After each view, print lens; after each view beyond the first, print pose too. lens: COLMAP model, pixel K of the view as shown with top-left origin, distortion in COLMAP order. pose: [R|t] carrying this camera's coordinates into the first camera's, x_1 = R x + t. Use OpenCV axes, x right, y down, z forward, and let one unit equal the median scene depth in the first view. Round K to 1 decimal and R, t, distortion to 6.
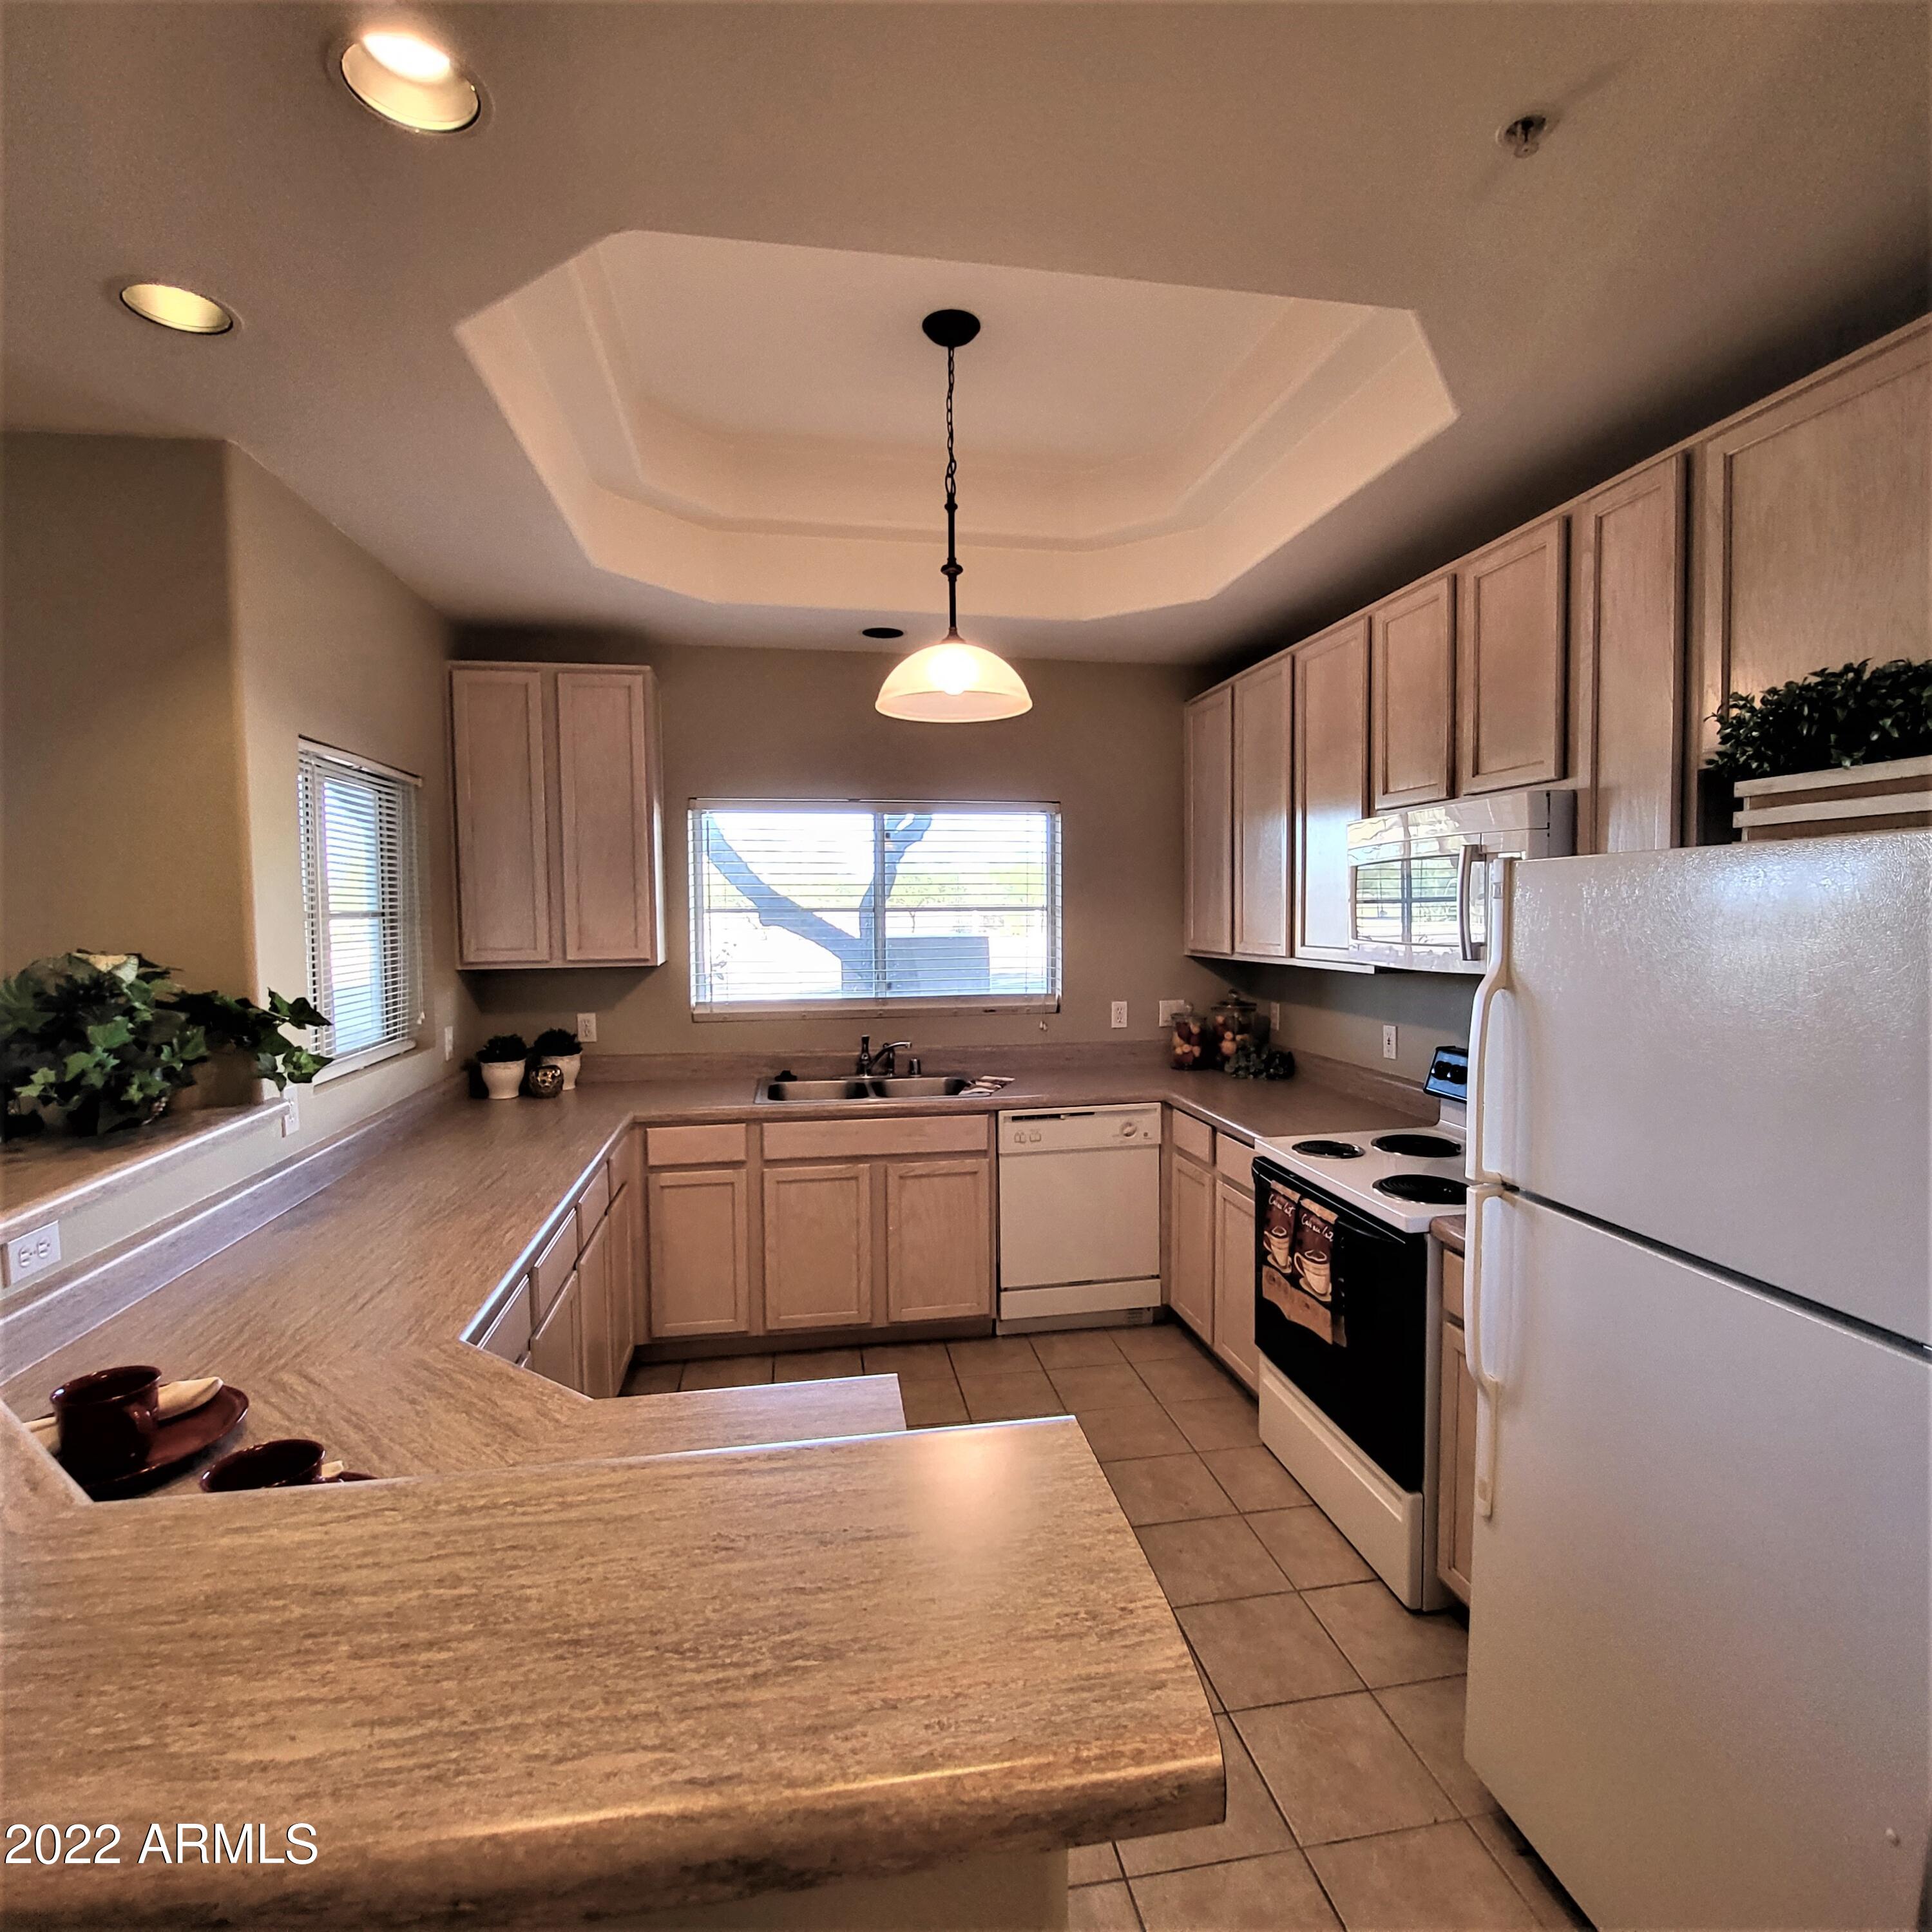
lens RADIAL K [[1011.7, 0, 991.0], [0, 1011.7, 966.8], [0, 0, 1]] dist [-0.007698, -0.007385]
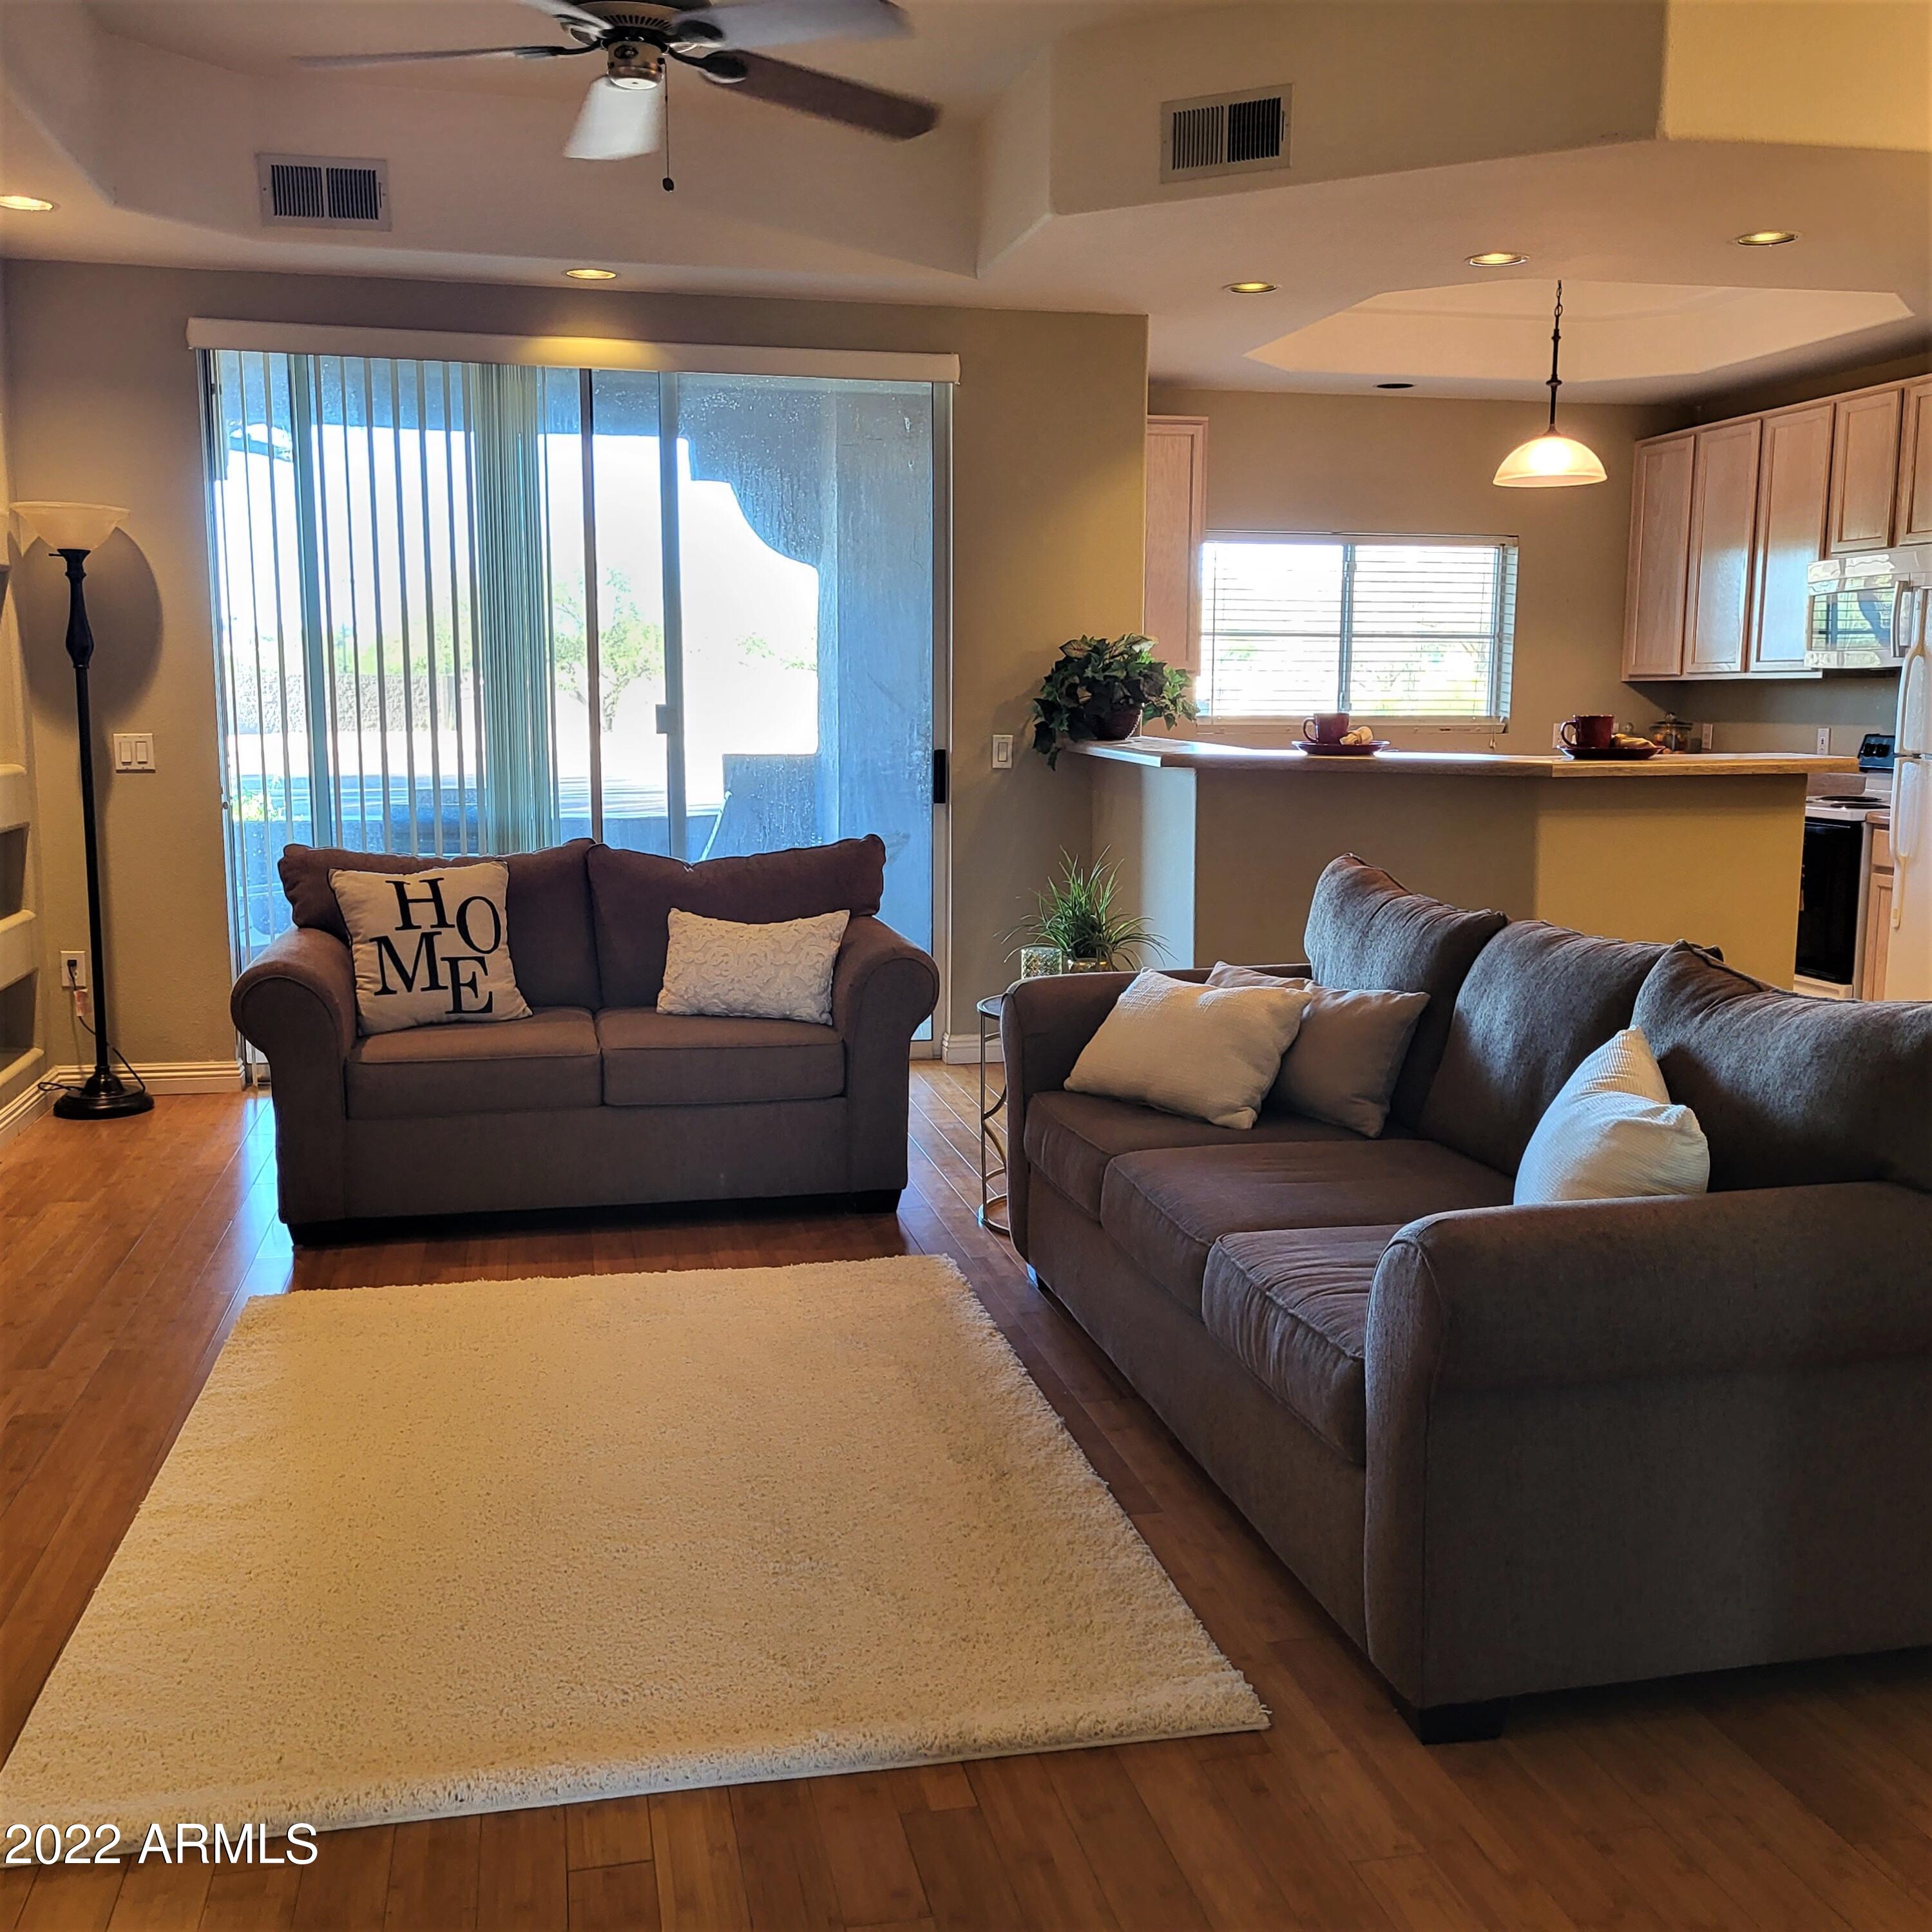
lens RADIAL K [[1940.5, 0, 963.8], [0, 1940.5, 965.0], [0, 0, 1]] dist [0.036250, 0.000000]
pose [[0.999701, 0.010925, 0.021893, -0.829835], [-0.012696, 0.996513, 0.082464, 0.191905], [-0.020915, -0.082717, 0.996354, -1.629900]]
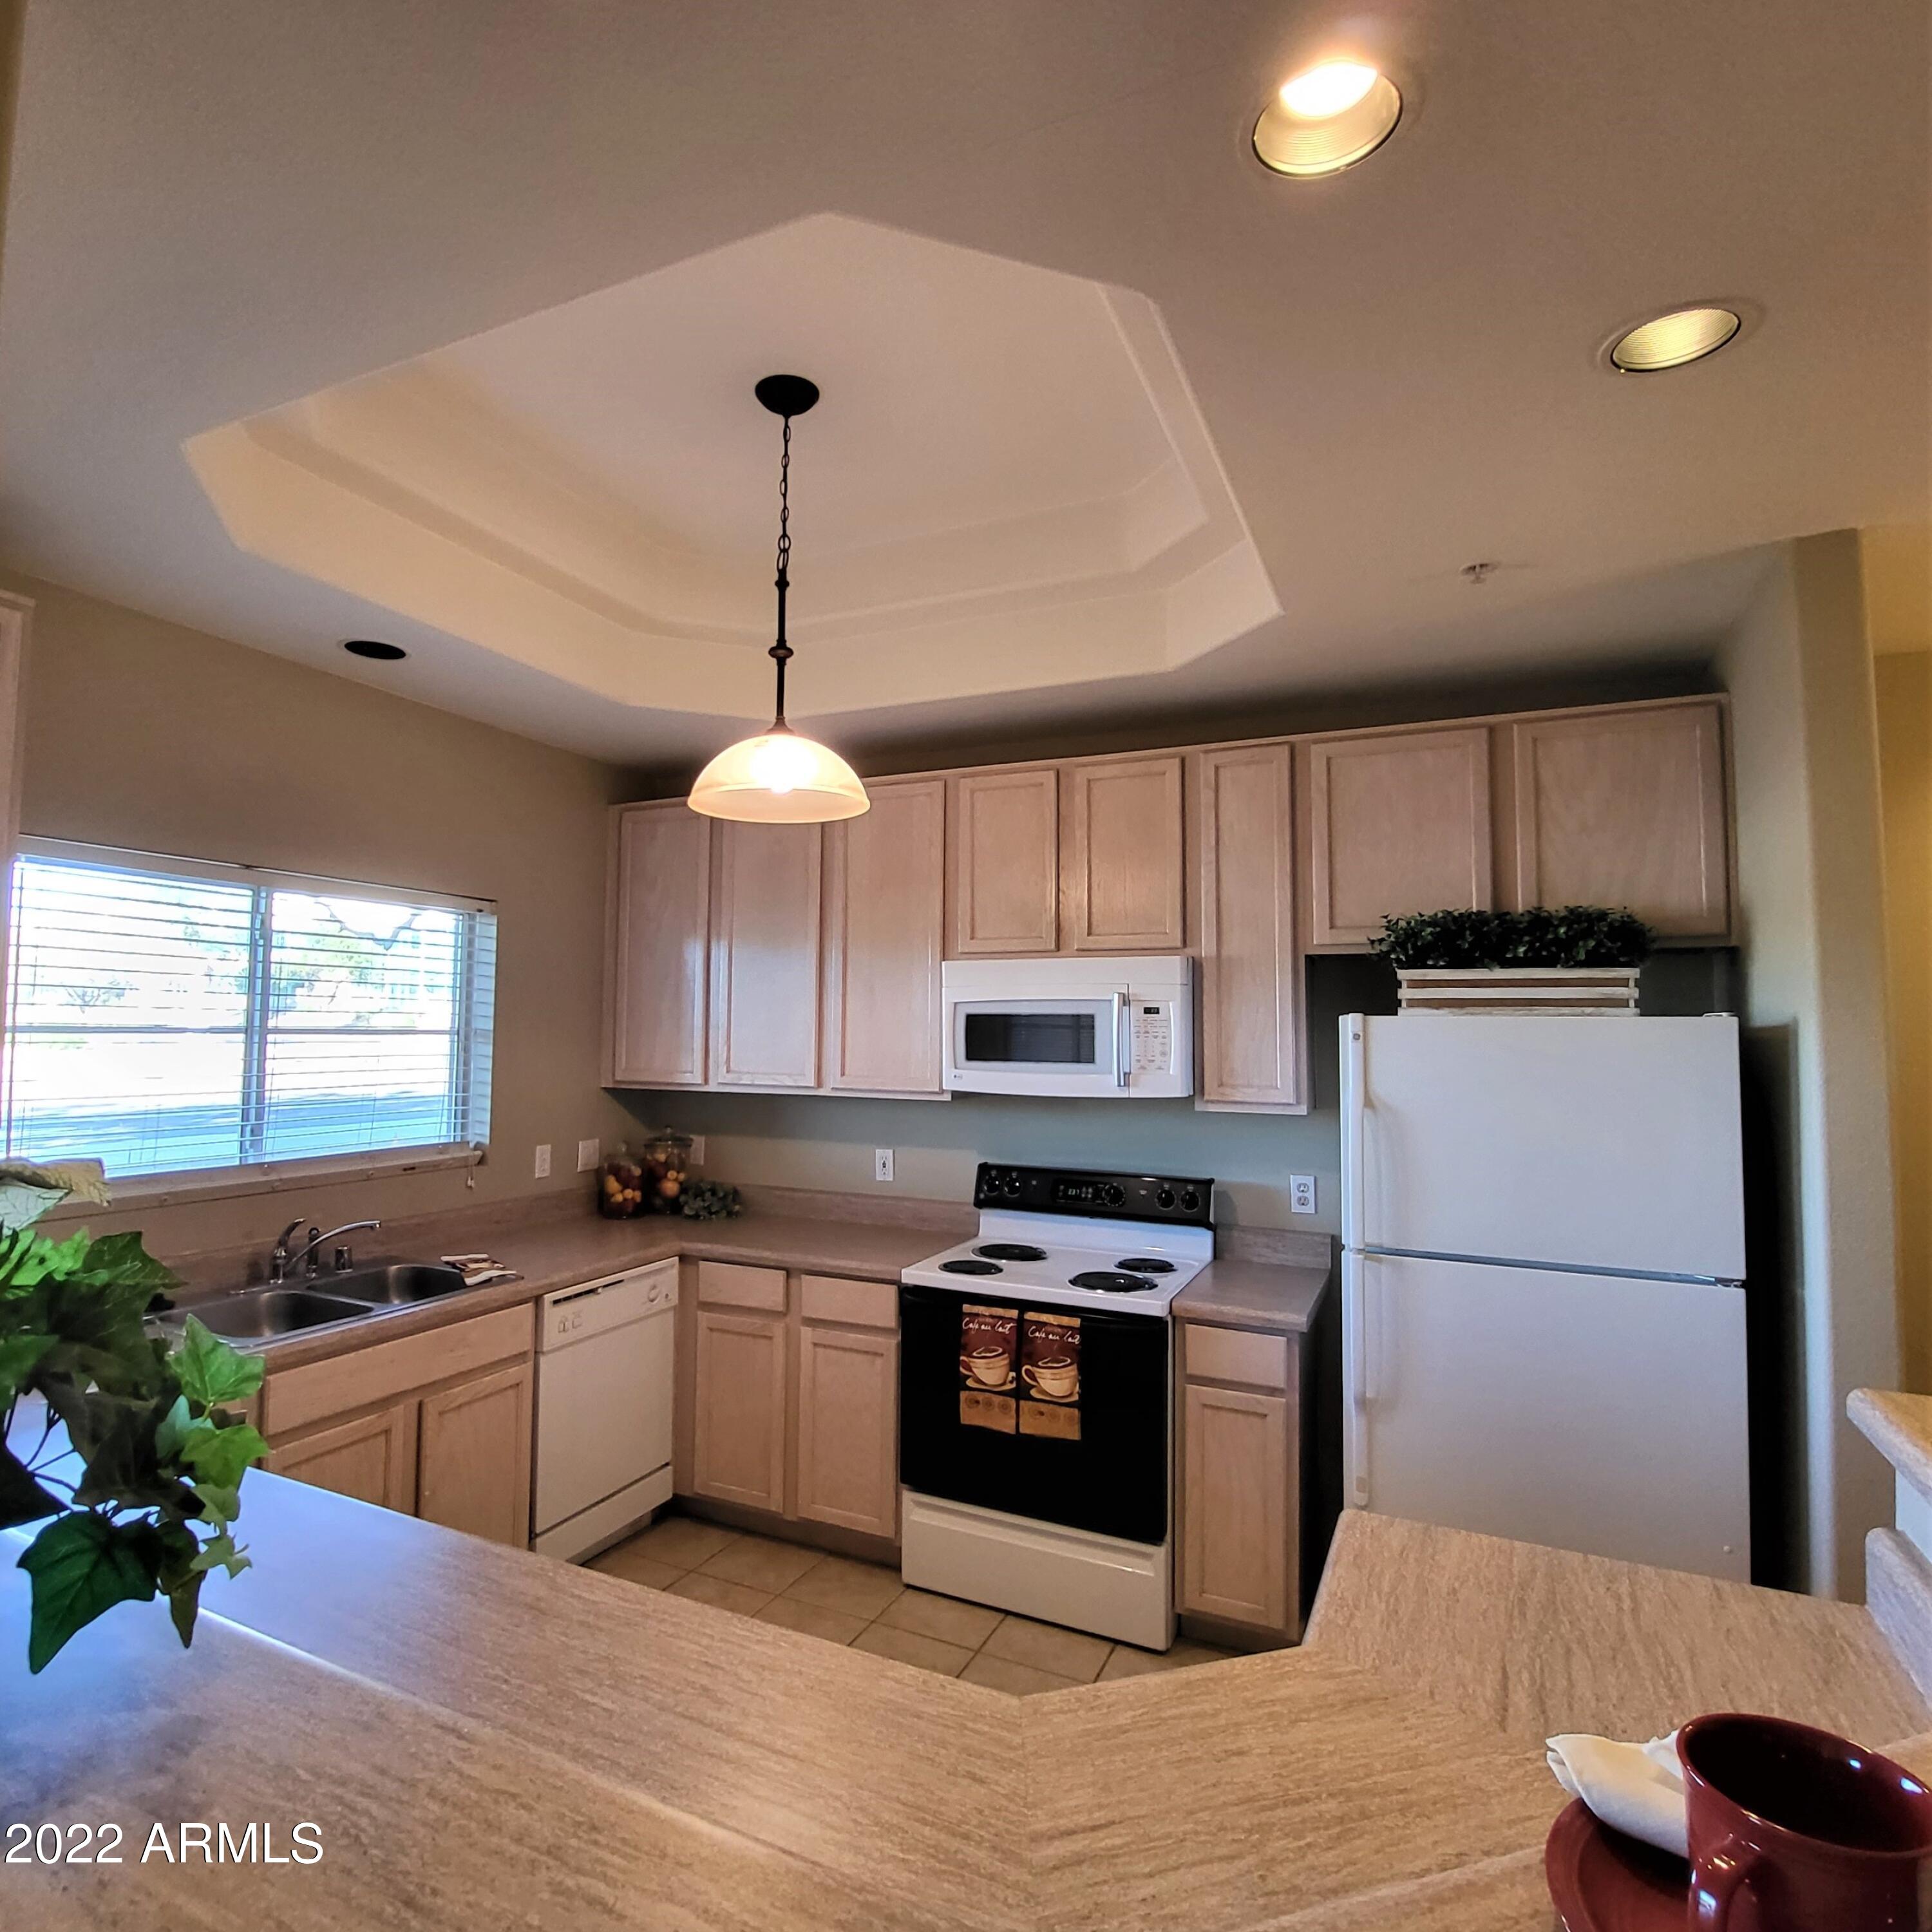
lens RADIAL K [[1126.9, 0, 843.9], [0, 1126.9, 971.9], [0, 0, 1]] dist [0.001632, -0.004696]
pose [[0.626586, 0.055791, 0.777353, -0.666828], [0.027496, 0.995231, -0.093592, -0.021239], [-0.778867, 0.080017, 0.622063, 0.328183]]
